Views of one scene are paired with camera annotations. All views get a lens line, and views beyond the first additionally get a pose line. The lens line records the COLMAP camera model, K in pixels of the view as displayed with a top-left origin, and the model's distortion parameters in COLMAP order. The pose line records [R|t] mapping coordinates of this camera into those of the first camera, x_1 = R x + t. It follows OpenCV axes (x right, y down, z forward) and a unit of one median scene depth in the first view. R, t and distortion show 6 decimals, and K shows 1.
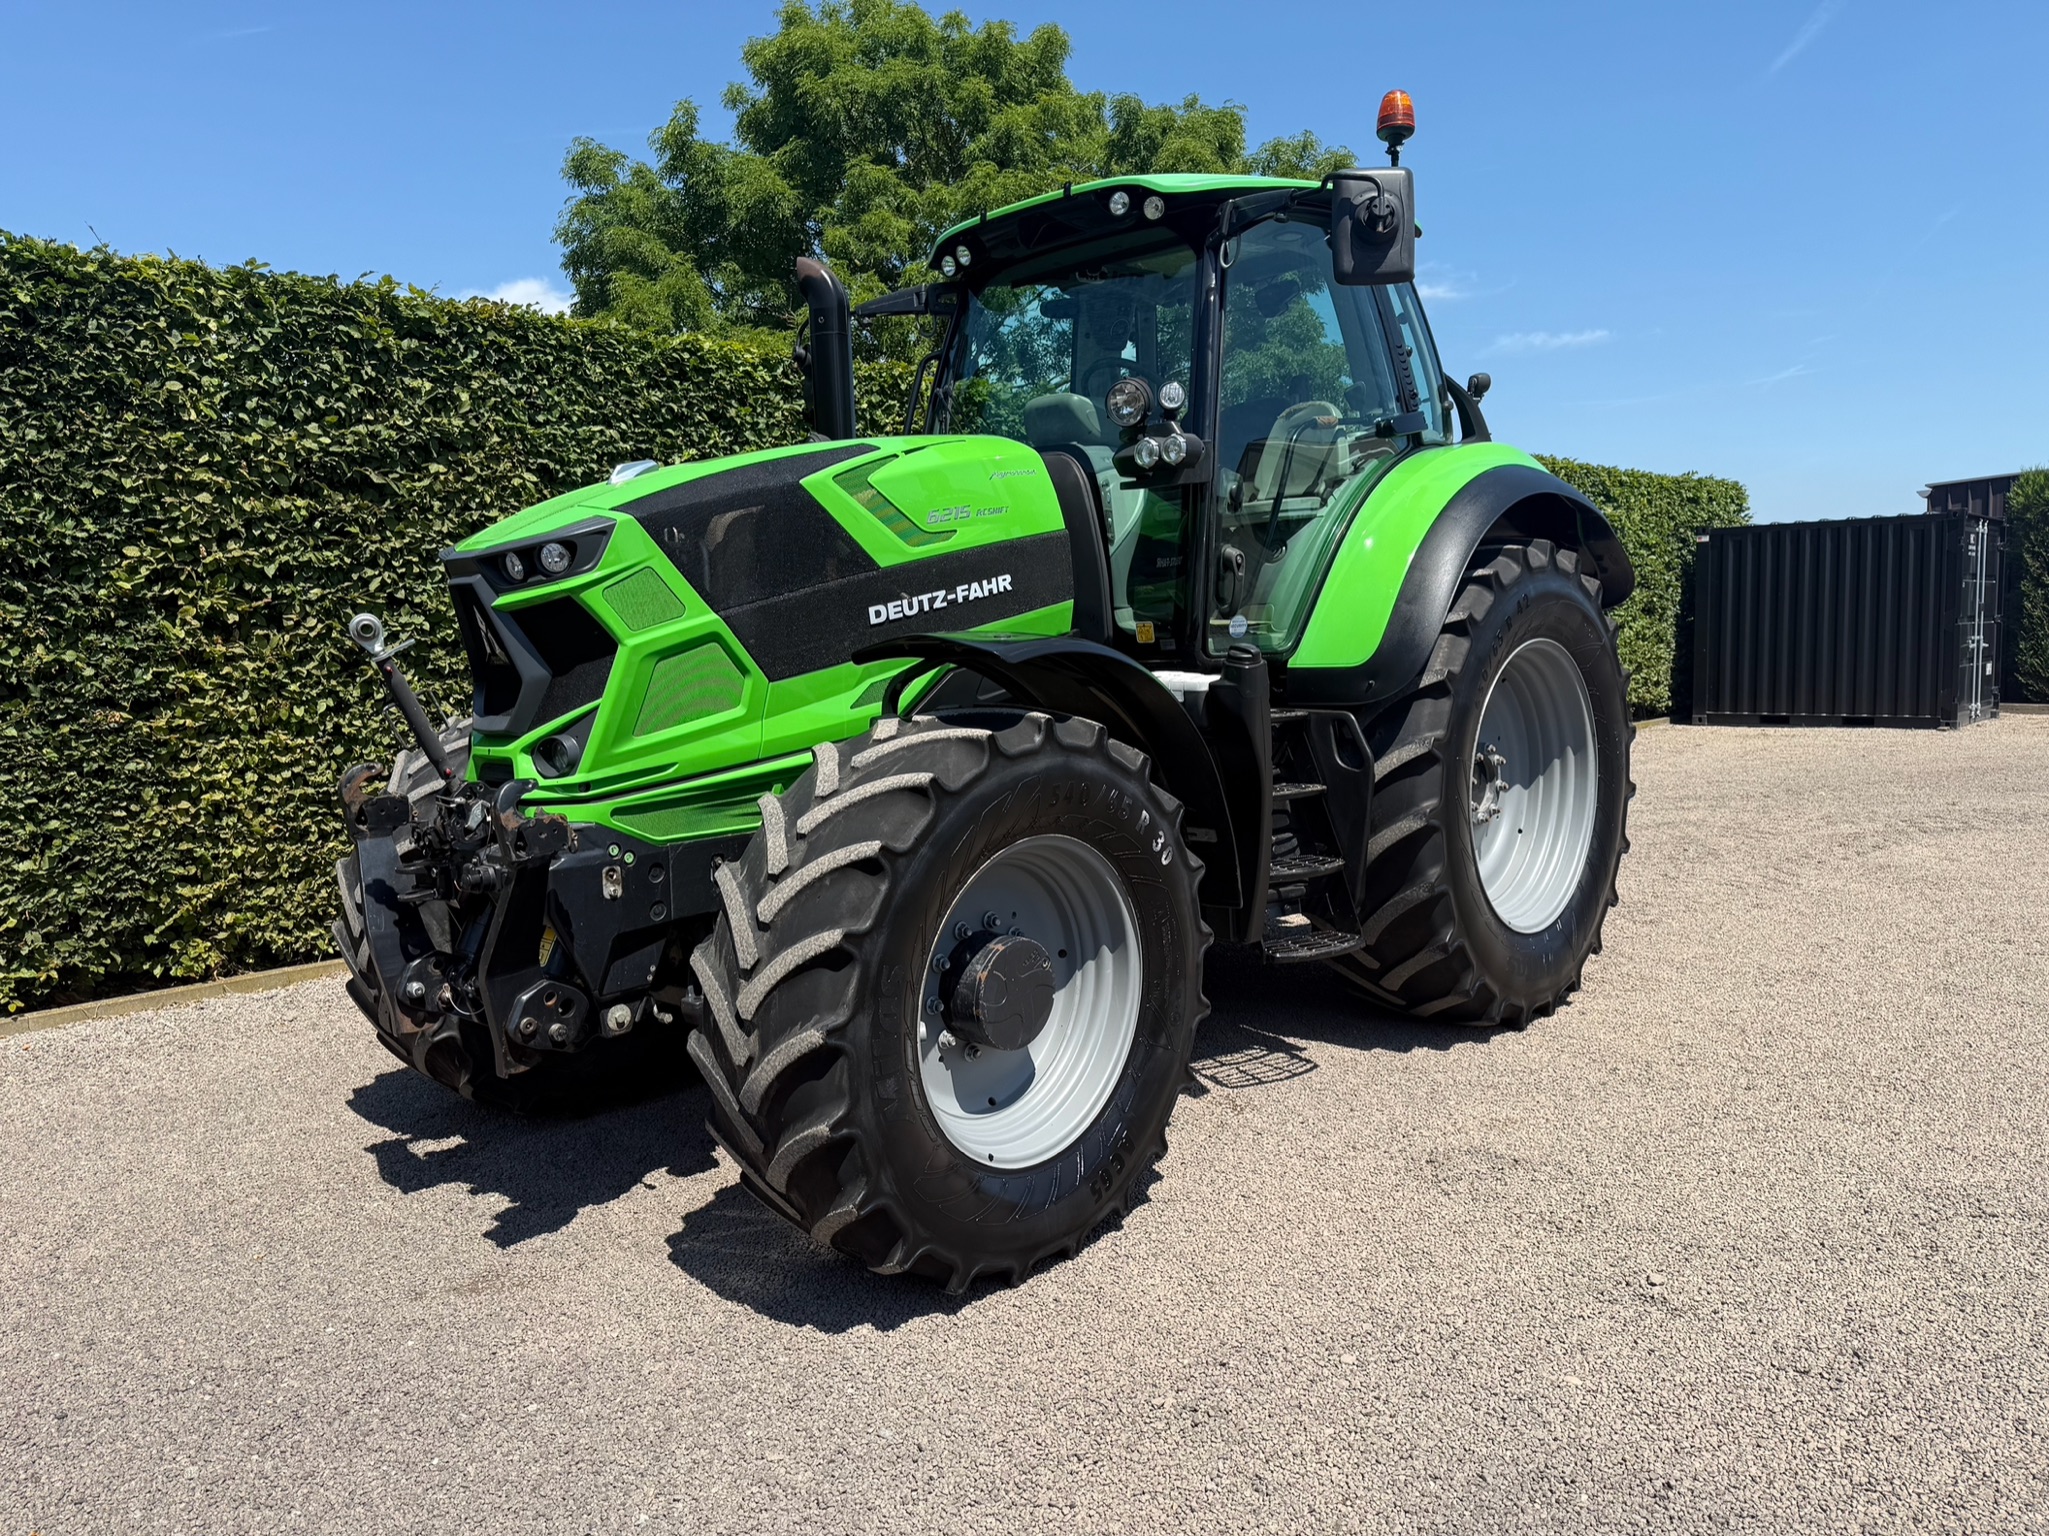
lens RADIAL K [[1438.9, 0, 1021.3], [0, 1438.9, 772.6], [0, 0, 1]] dist [0.046261, -0.055744]
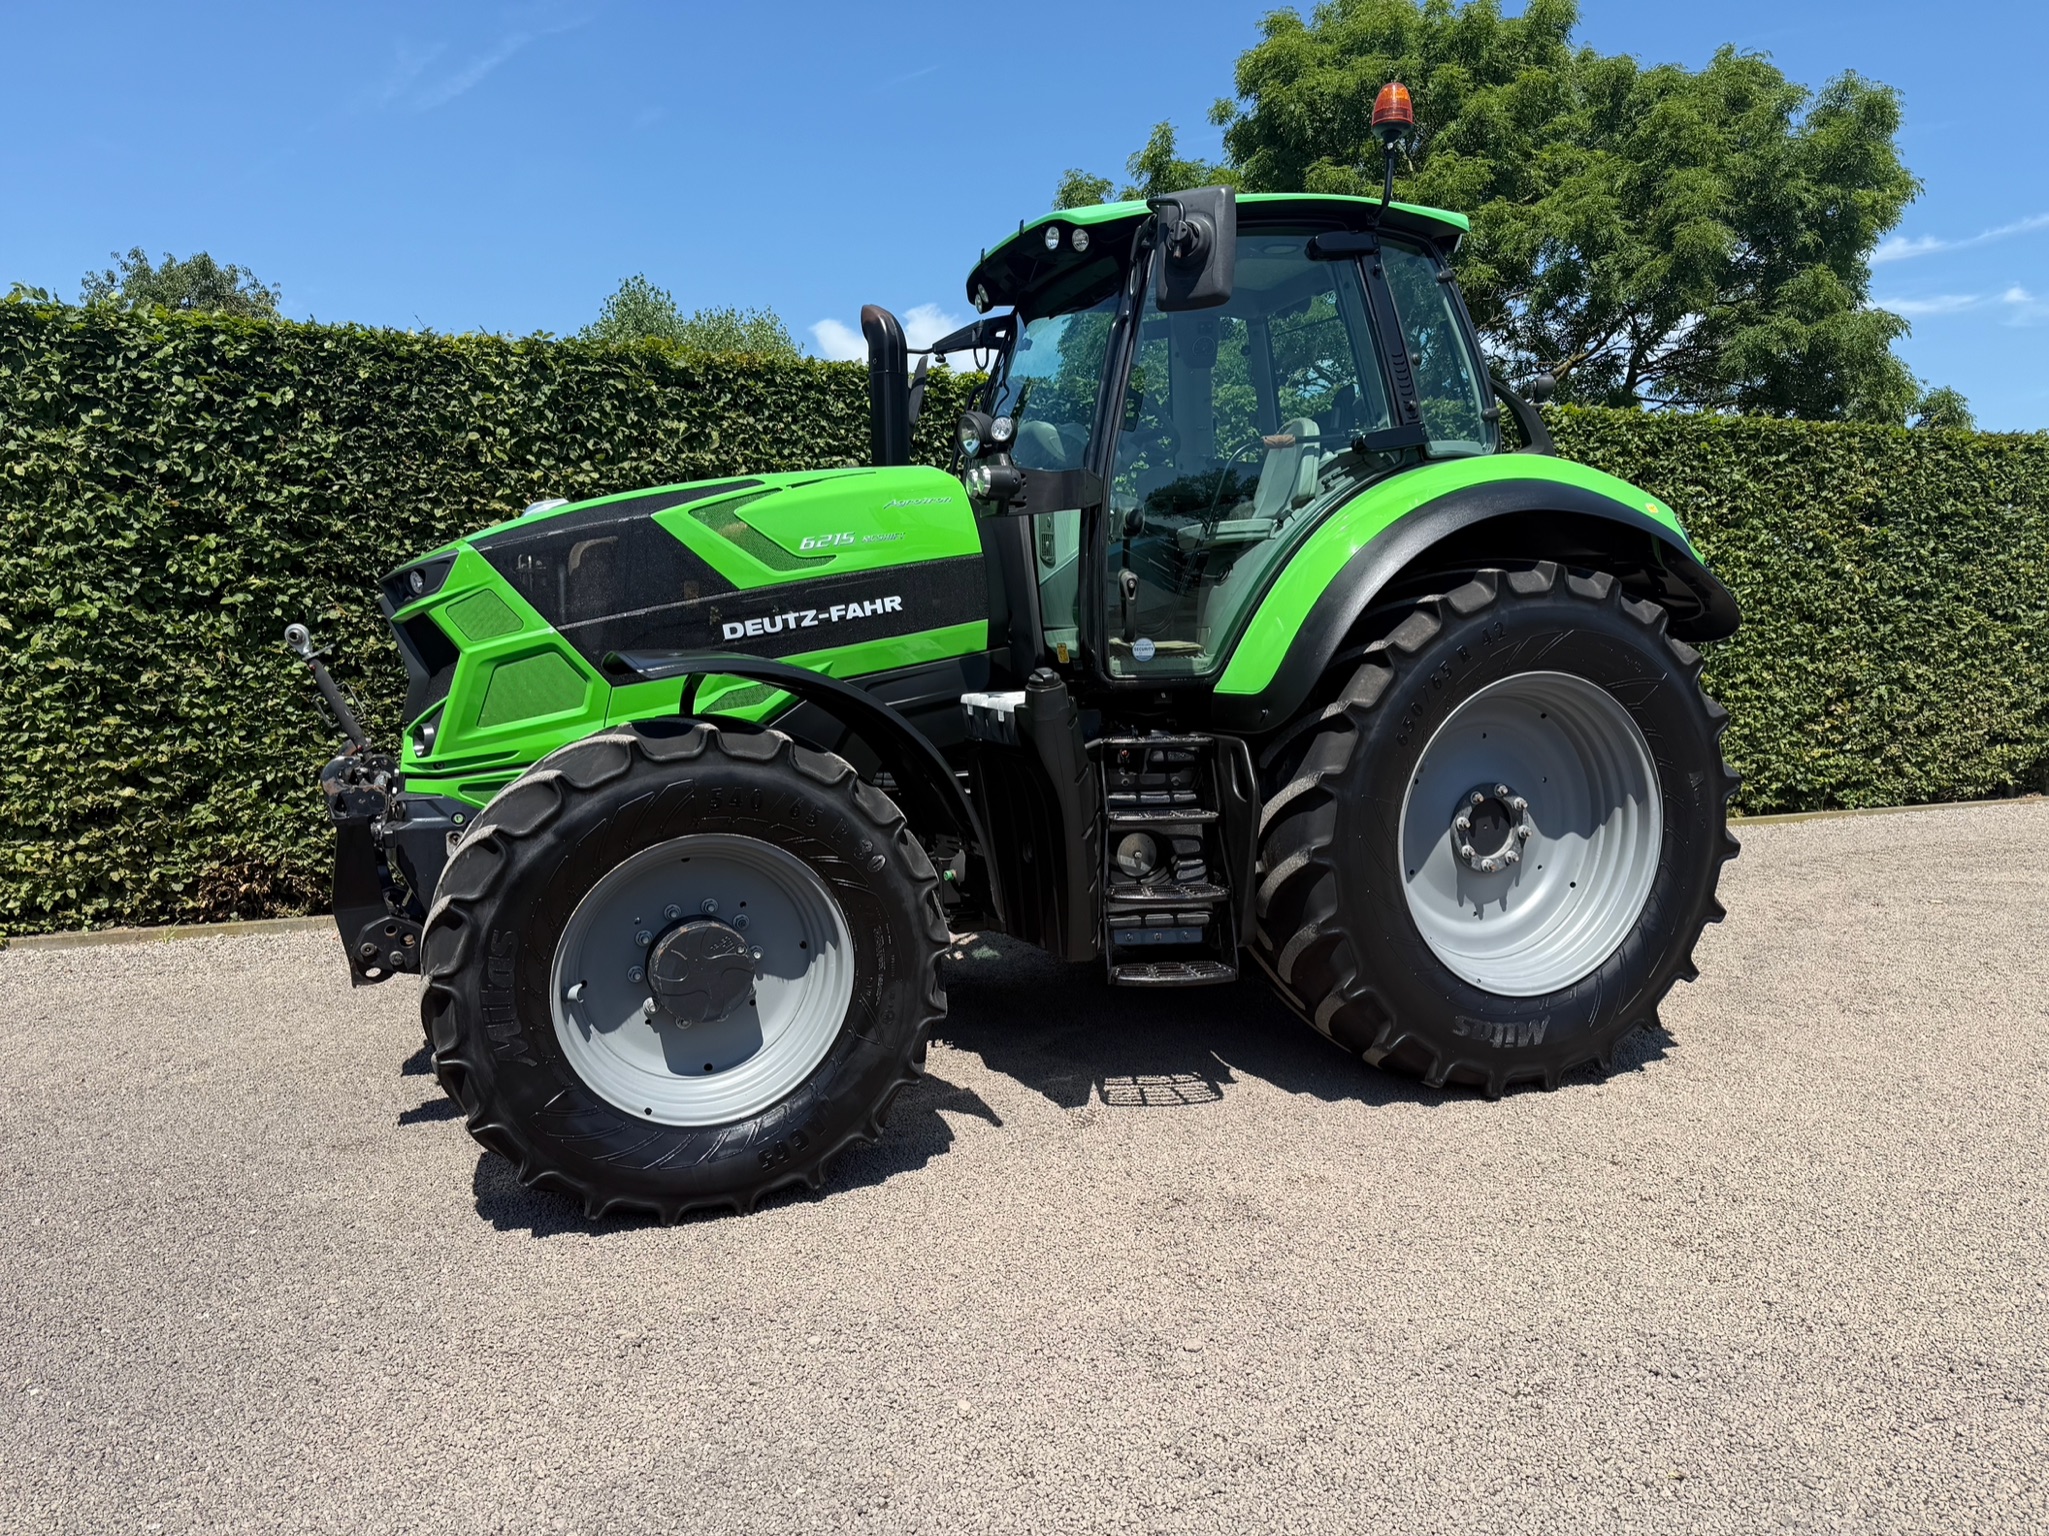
lens RADIAL K [[1438.9, 0, 1029.8], [0, 1438.9, 771.7], [0, 0, 1]] dist [0.046261, -0.055744]
pose [[0.908799, 0.063793, -0.412329, 0.398756], [-0.063301, 0.997884, 0.014867, -0.021159], [0.412405, 0.012589, 0.910914, 0.043907]]
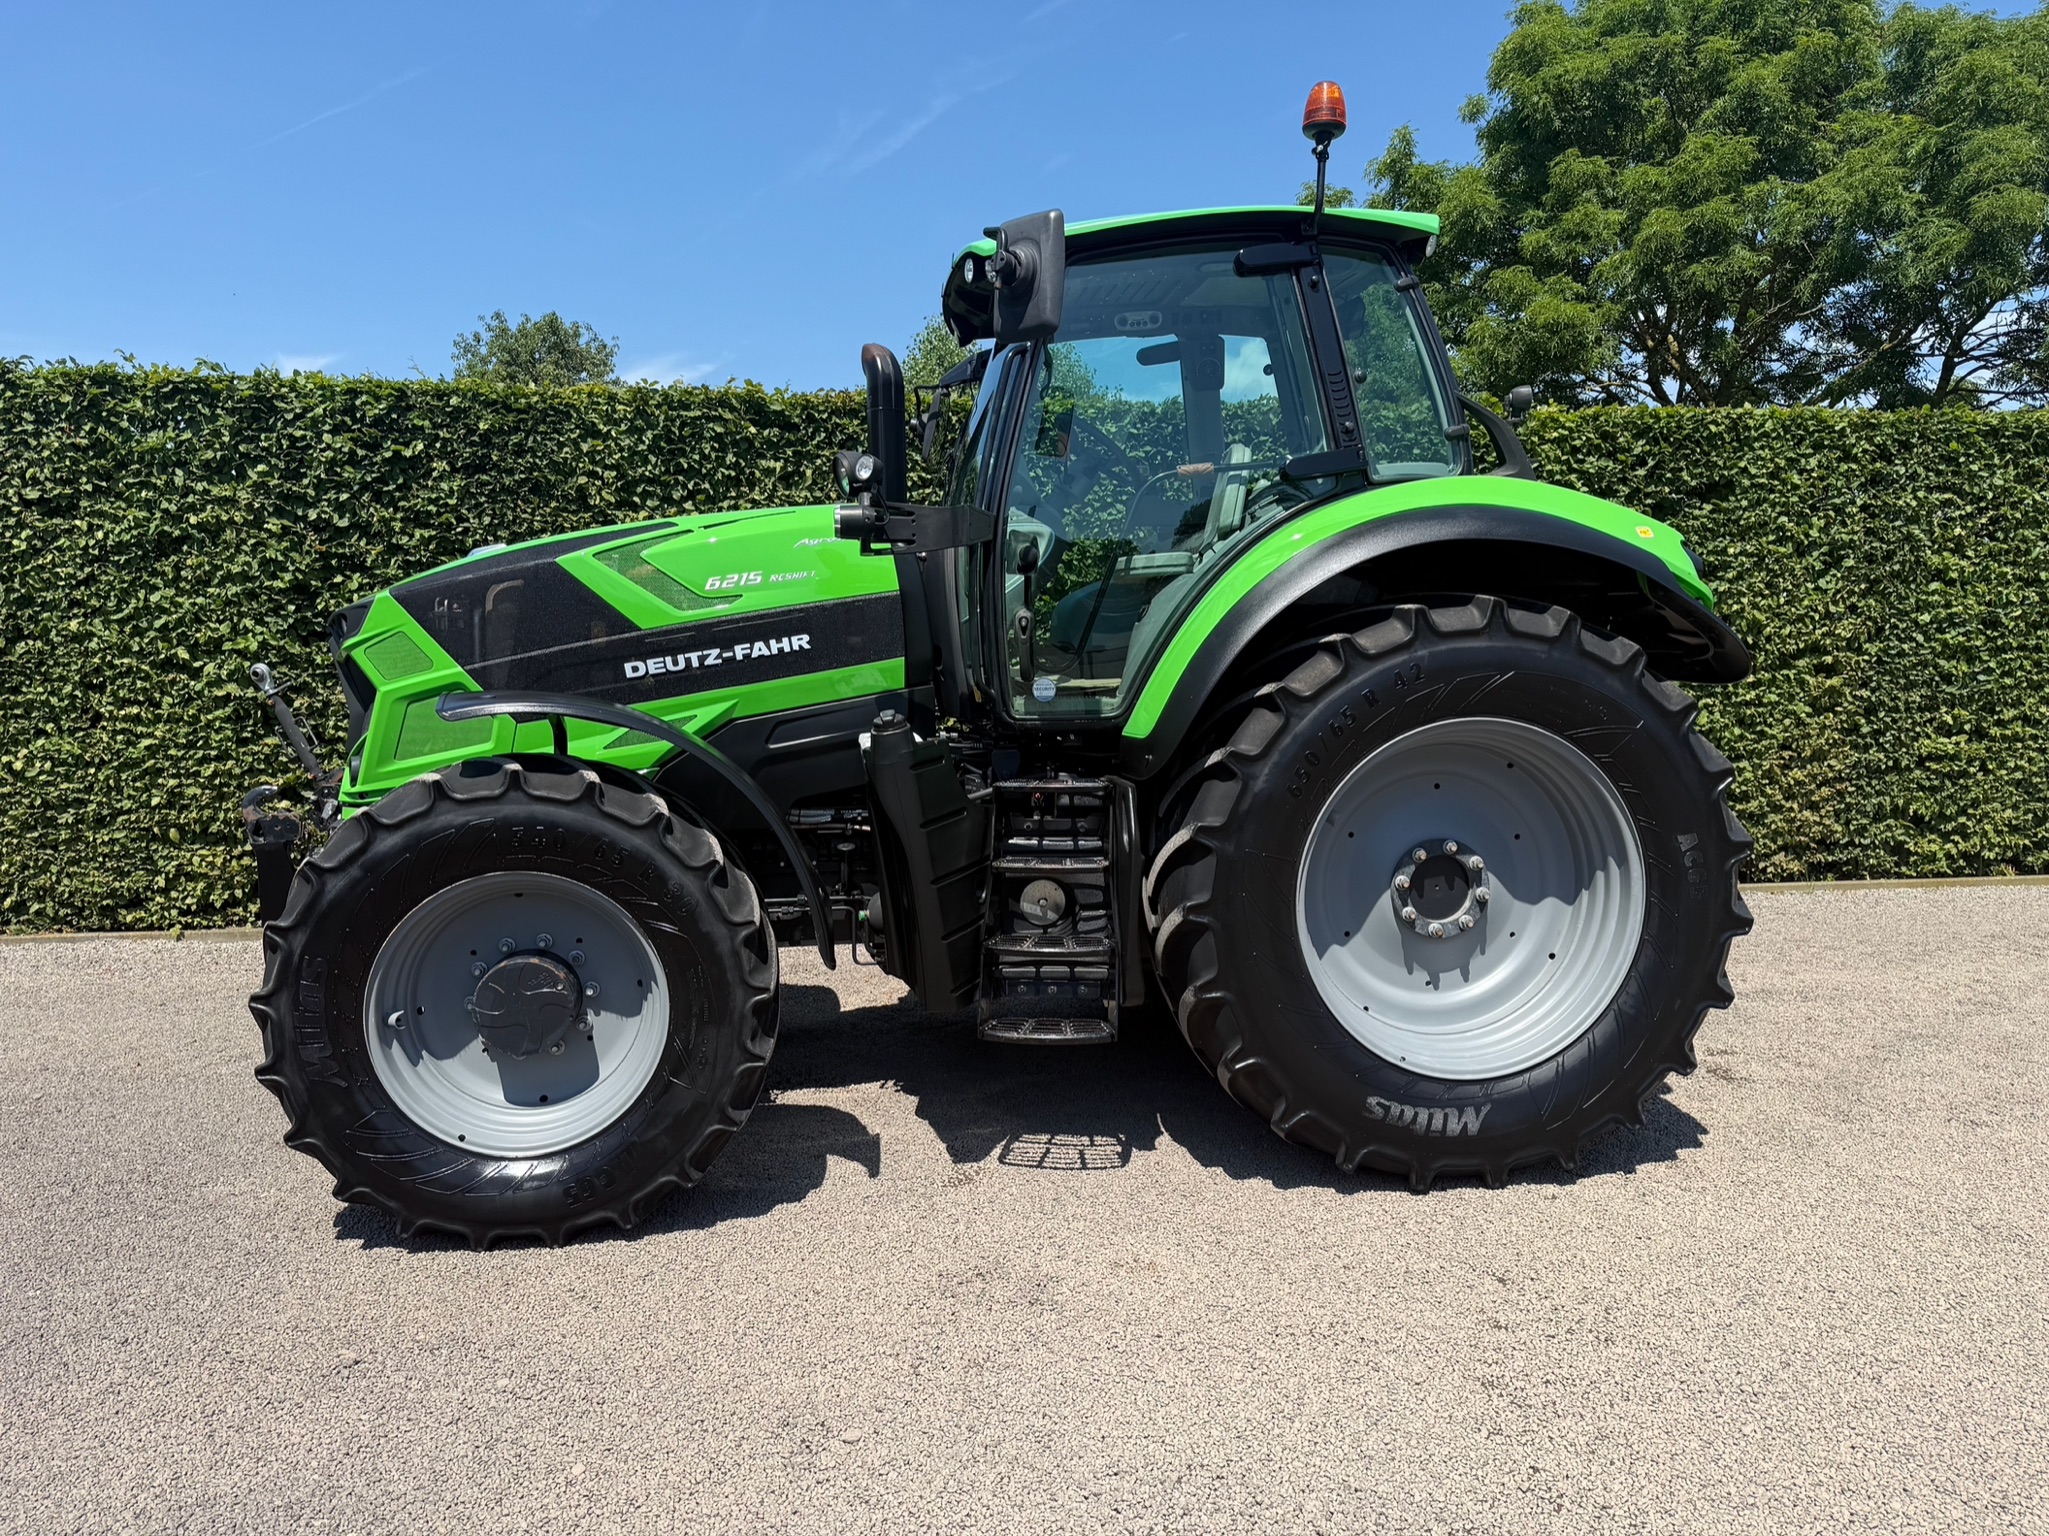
lens RADIAL K [[1438.9, 0, 1025.2], [0, 1438.9, 759.2], [0, 0, 1]] dist [0.046261, -0.055744]
pose [[0.786462, 0.070801, -0.613567, 0.589091], [-0.080955, 0.996654, 0.011239, -0.052018], [0.612310, 0.040833, 0.789562, 0.187843]]
